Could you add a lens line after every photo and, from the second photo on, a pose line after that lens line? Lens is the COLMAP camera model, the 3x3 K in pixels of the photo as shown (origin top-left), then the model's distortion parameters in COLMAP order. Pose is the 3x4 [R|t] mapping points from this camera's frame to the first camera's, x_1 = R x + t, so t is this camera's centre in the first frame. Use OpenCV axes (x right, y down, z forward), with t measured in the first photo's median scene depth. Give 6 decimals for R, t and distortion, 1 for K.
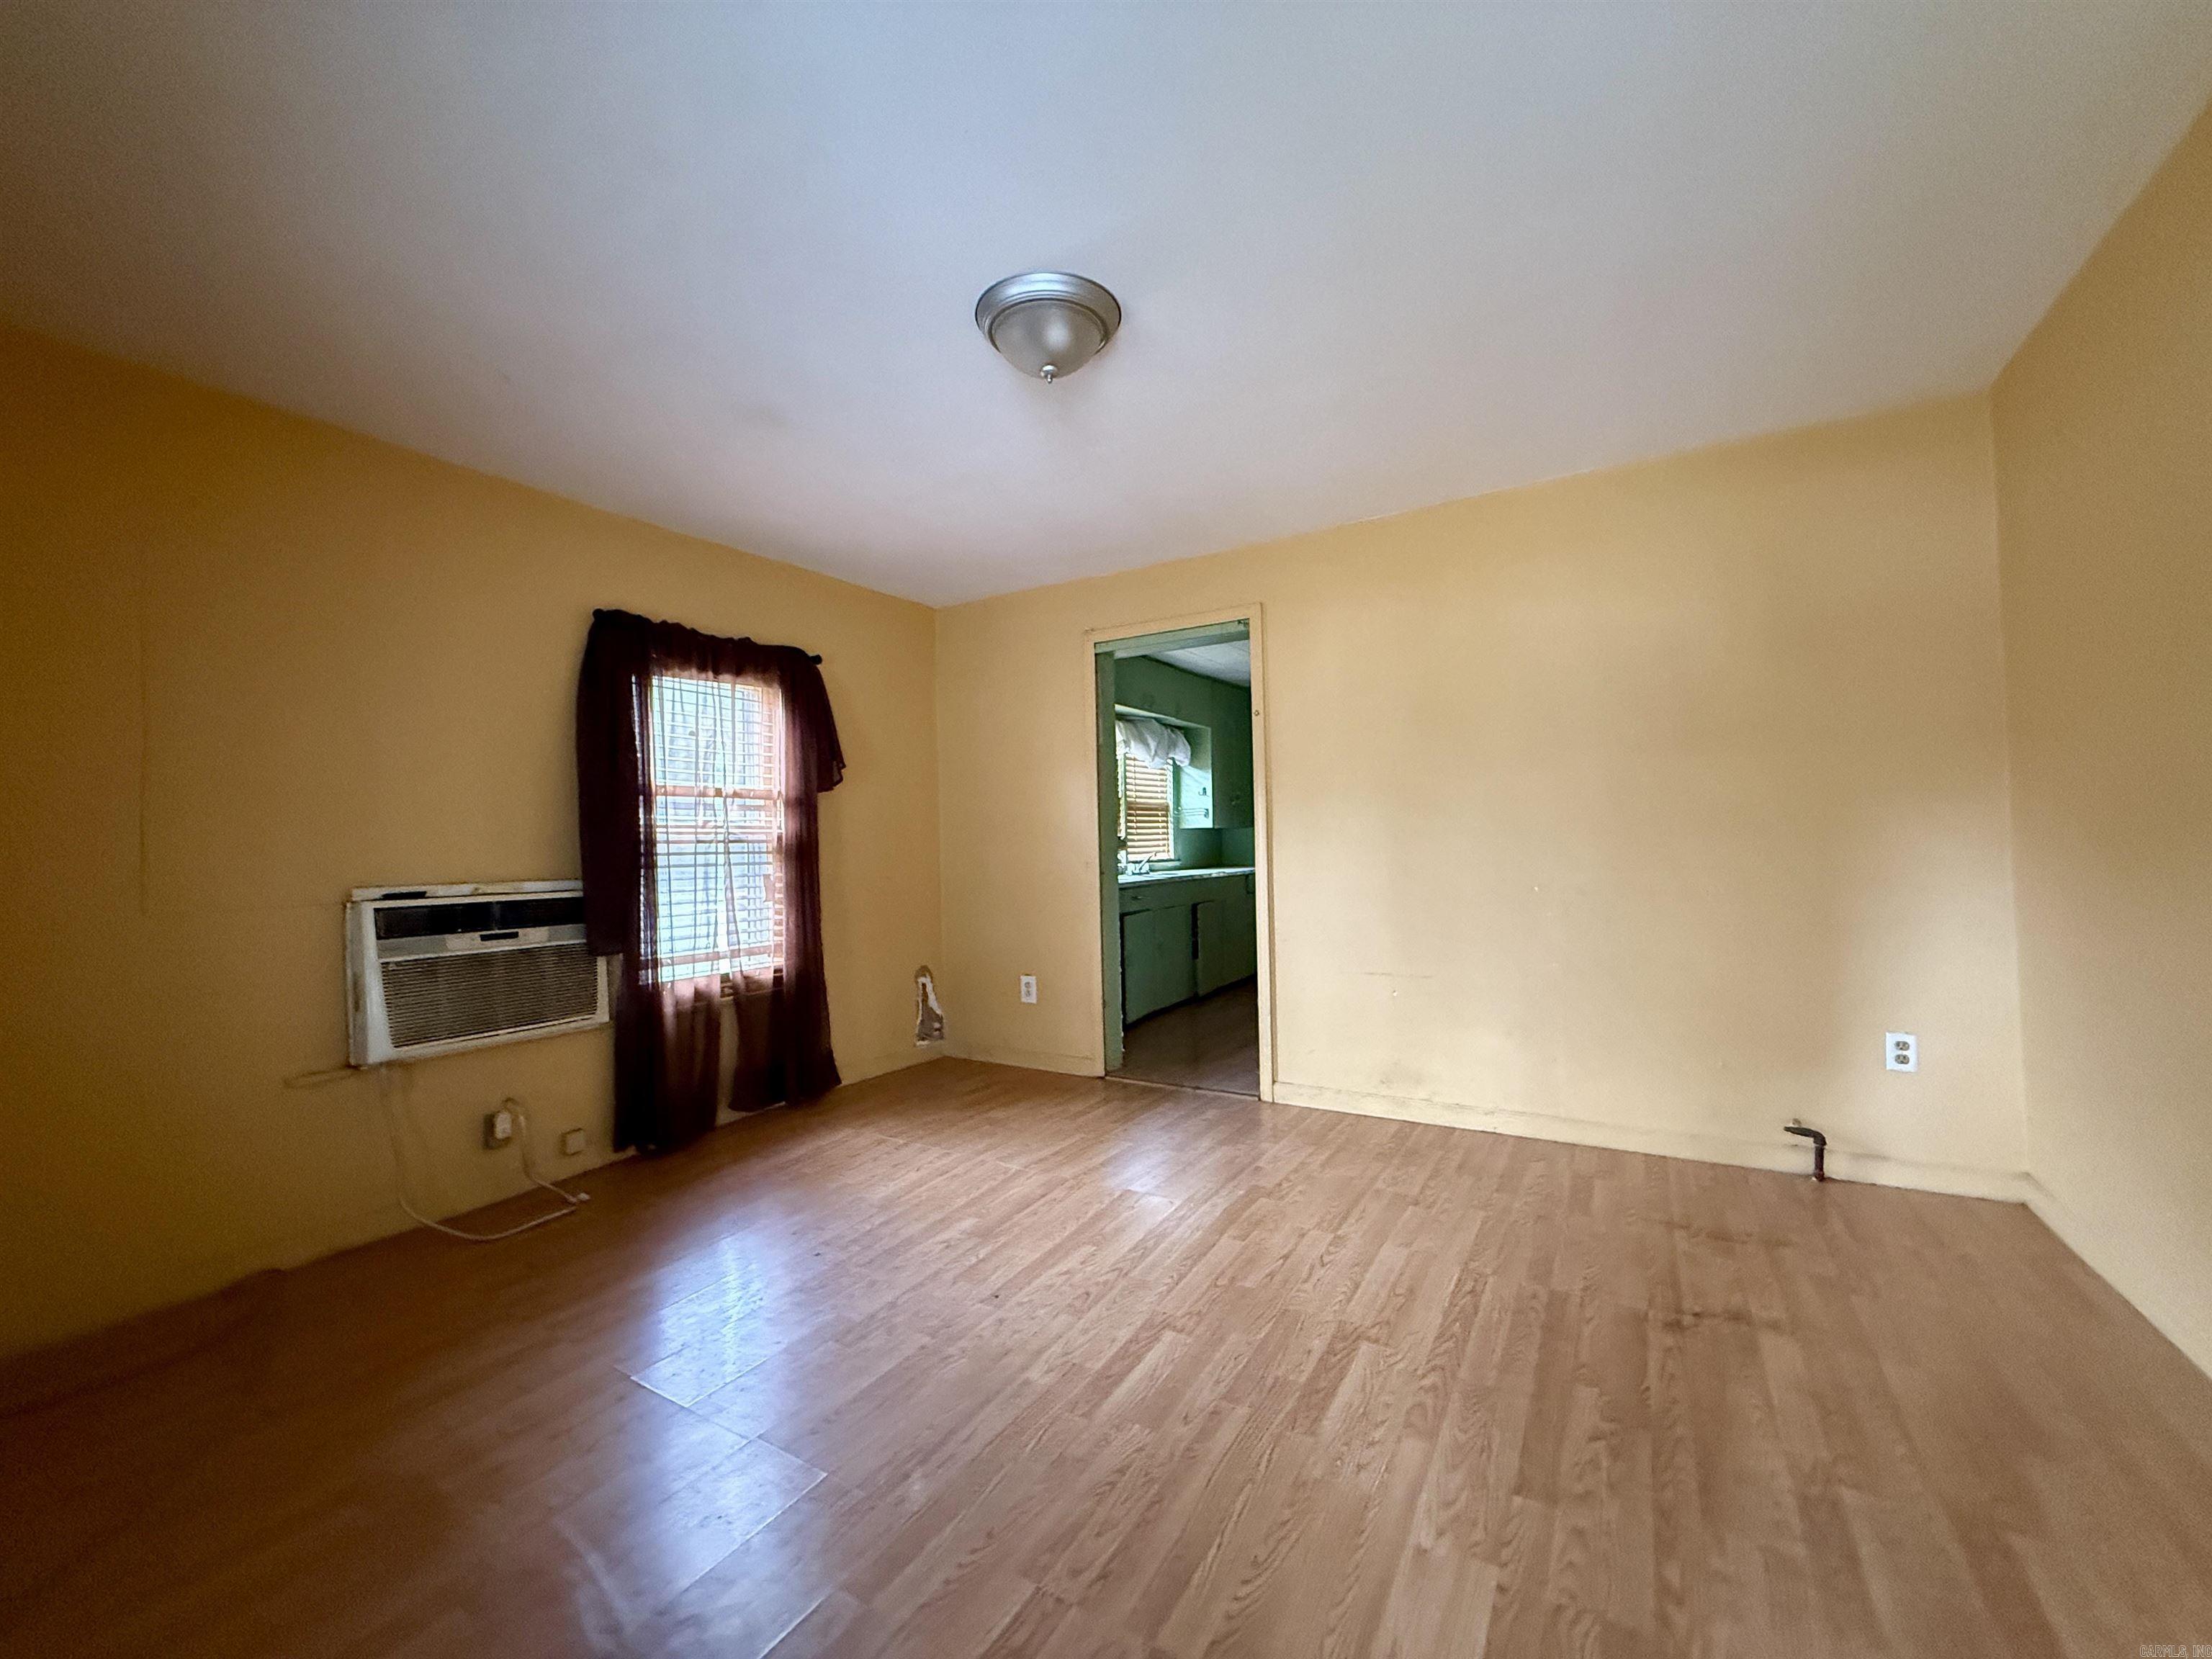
lens RADIAL K [[874.4, 0, 1106.0], [0, 874.4, 829.5], [0, 0, 1]] dist [-0.005545, 0.000048]
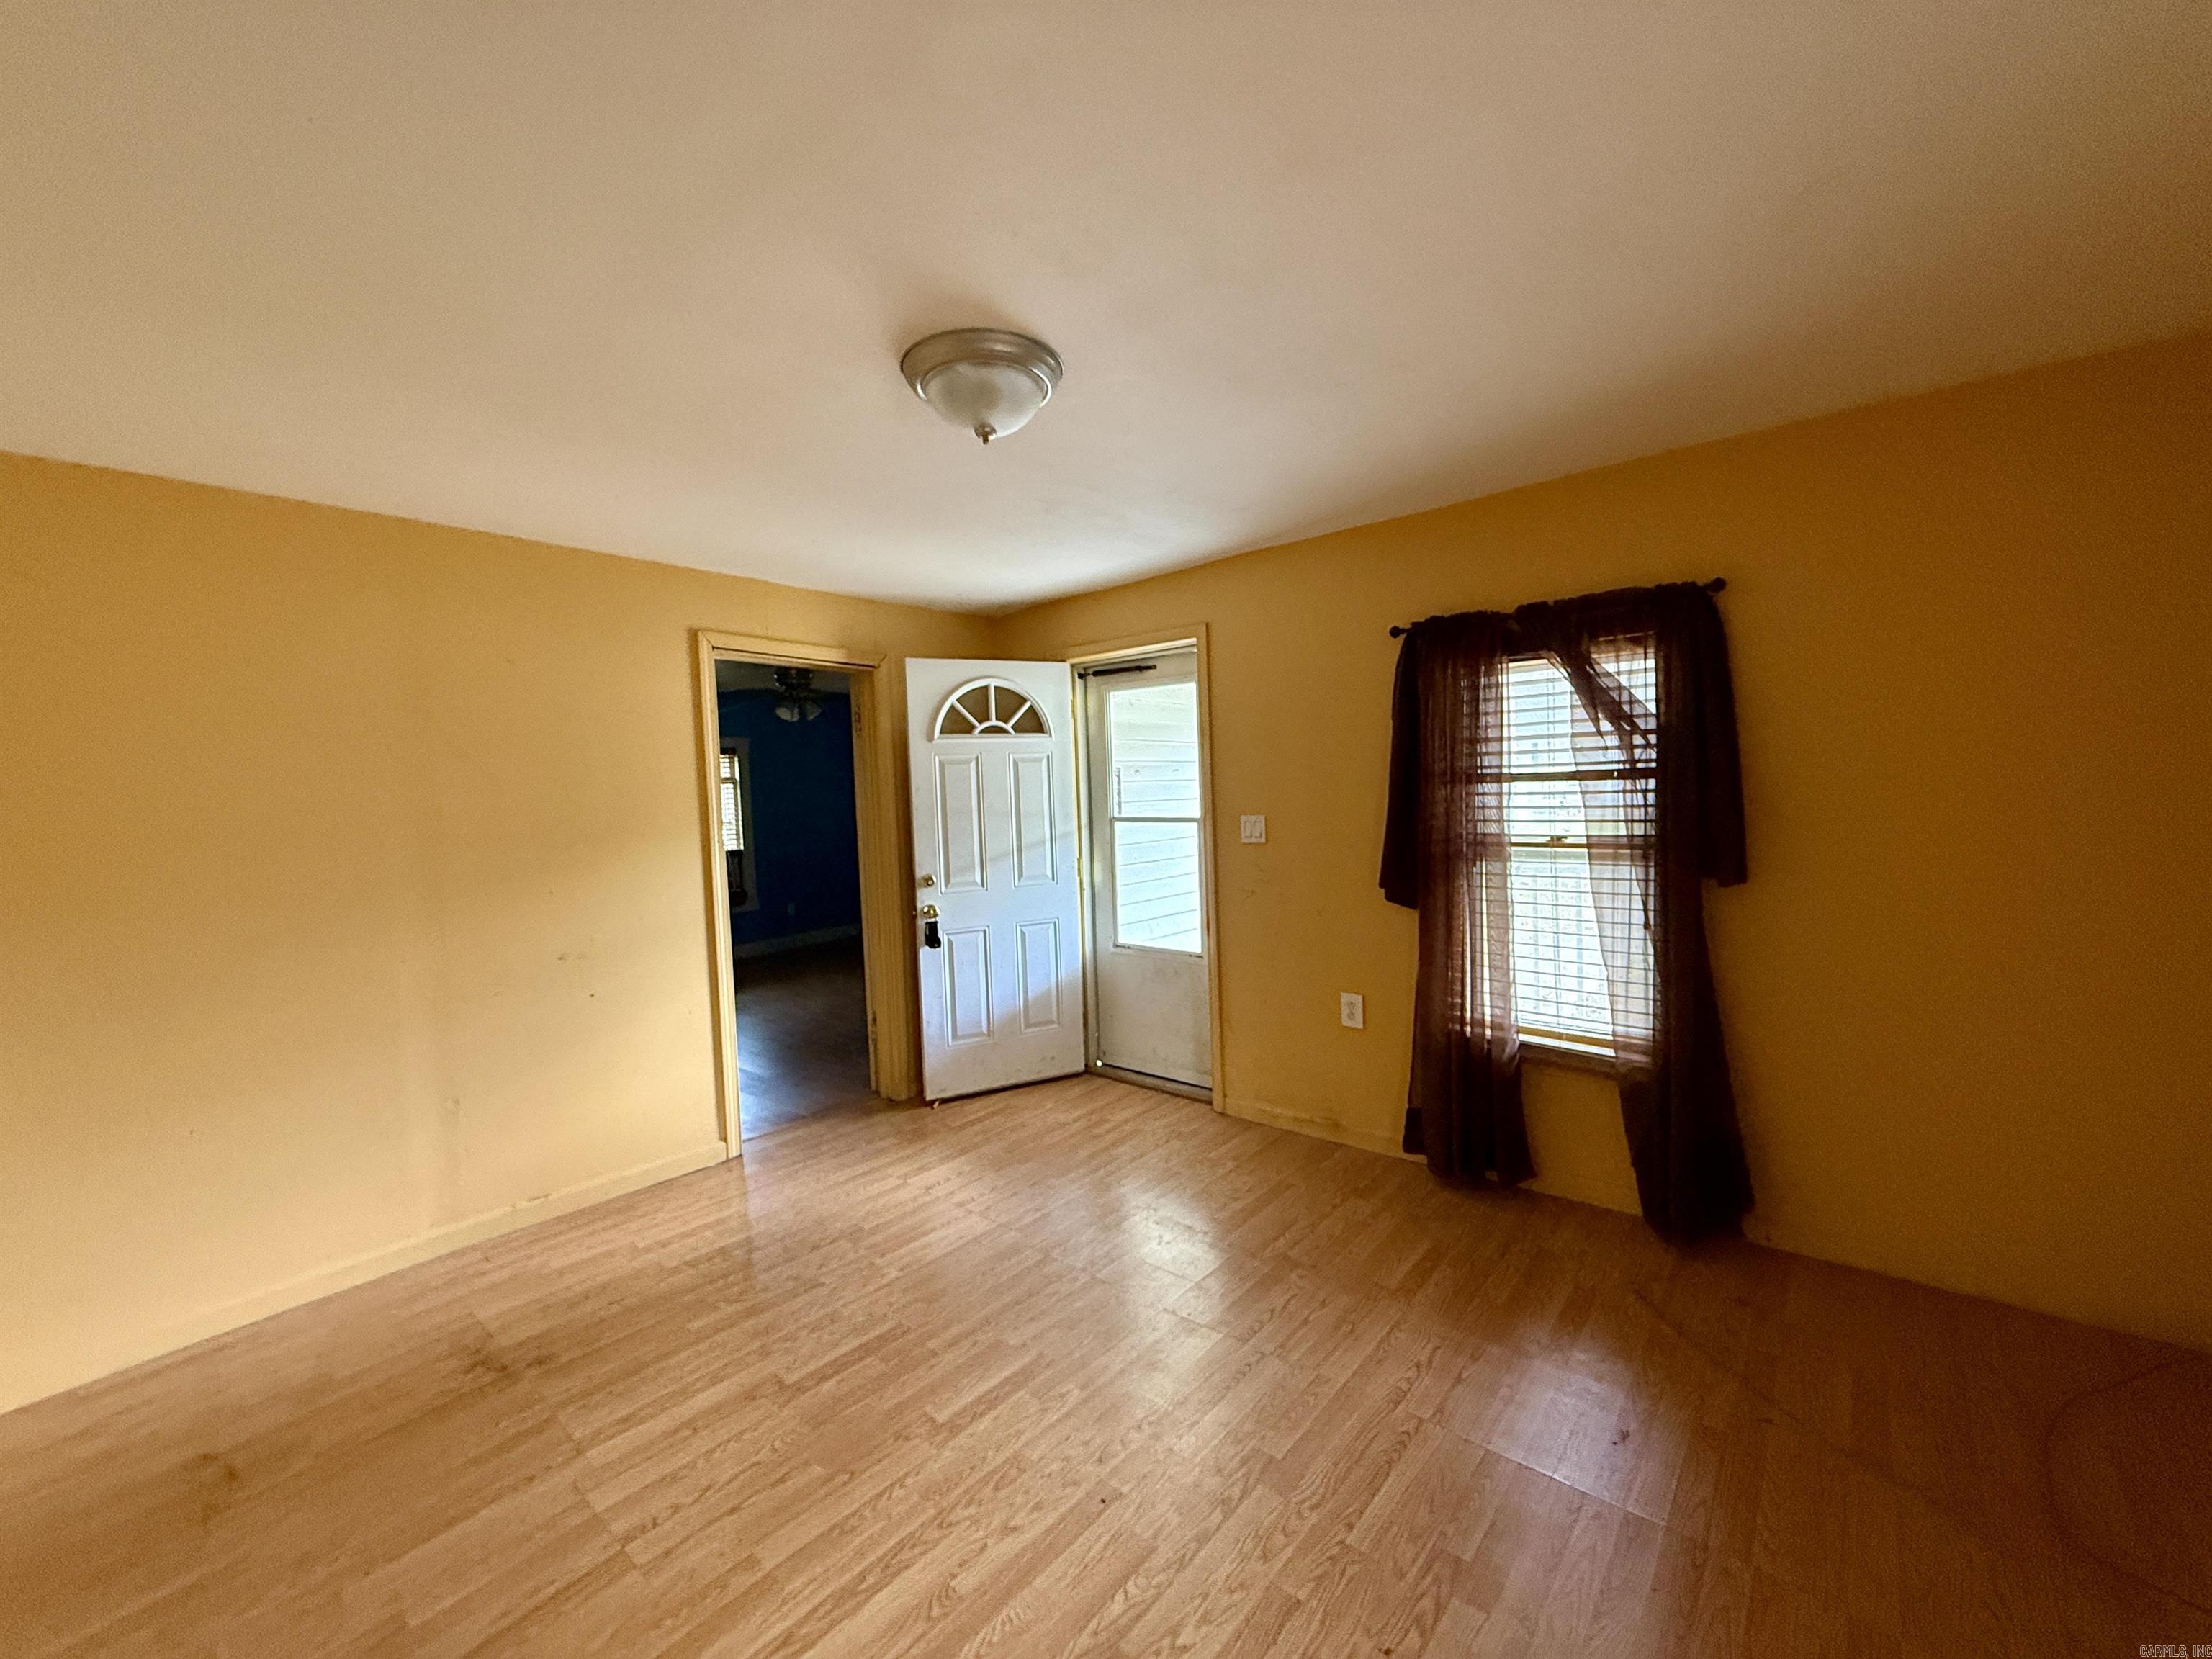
lens RADIAL K [[874.4, 0, 1106.0], [0, 874.4, 829.5], [0, 0, 1]] dist [-0.005545, 0.000048]
pose [[-0.986052, 0.047030, 0.159656, -0.313431], [0.052843, 0.998078, 0.032360, -0.143511], [-0.157827, 0.040345, -0.986642, 1.928183]]
